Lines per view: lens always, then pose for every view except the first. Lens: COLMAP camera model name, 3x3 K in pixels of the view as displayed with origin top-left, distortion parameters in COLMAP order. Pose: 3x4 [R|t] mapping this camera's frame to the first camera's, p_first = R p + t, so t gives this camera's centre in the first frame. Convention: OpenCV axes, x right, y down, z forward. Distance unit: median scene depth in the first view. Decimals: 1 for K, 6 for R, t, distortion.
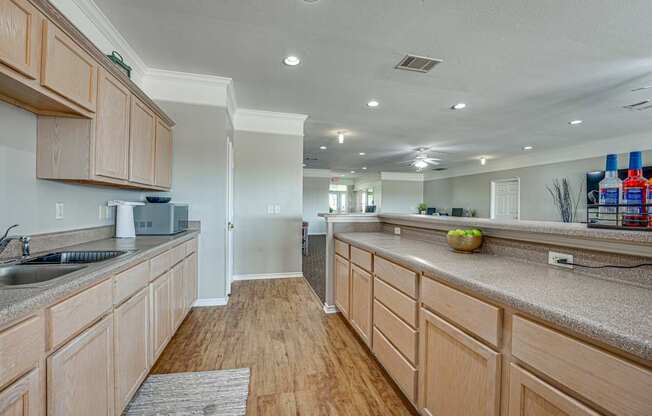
lens RADIAL K [[276.4, 0, 325.7], [0, 276.4, 205.4], [0, 0, 1]] dist [-0.000510, -0.000024]
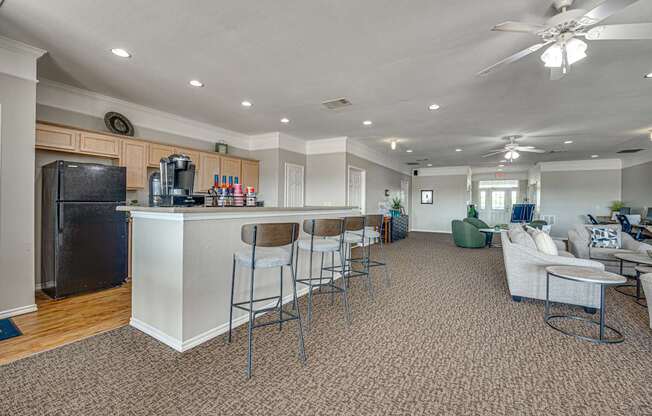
lens RADIAL K [[276.4, 0, 325.7], [0, 276.4, 205.4], [0, 0, 1]] dist [-0.000510, -0.000024]
pose [[0.699721, 0.003621, -0.714407, 0.556355], [-0.002800, 0.999993, 0.002325, 0.007159], [0.714411, 0.000373, 0.699727, -0.015939]]
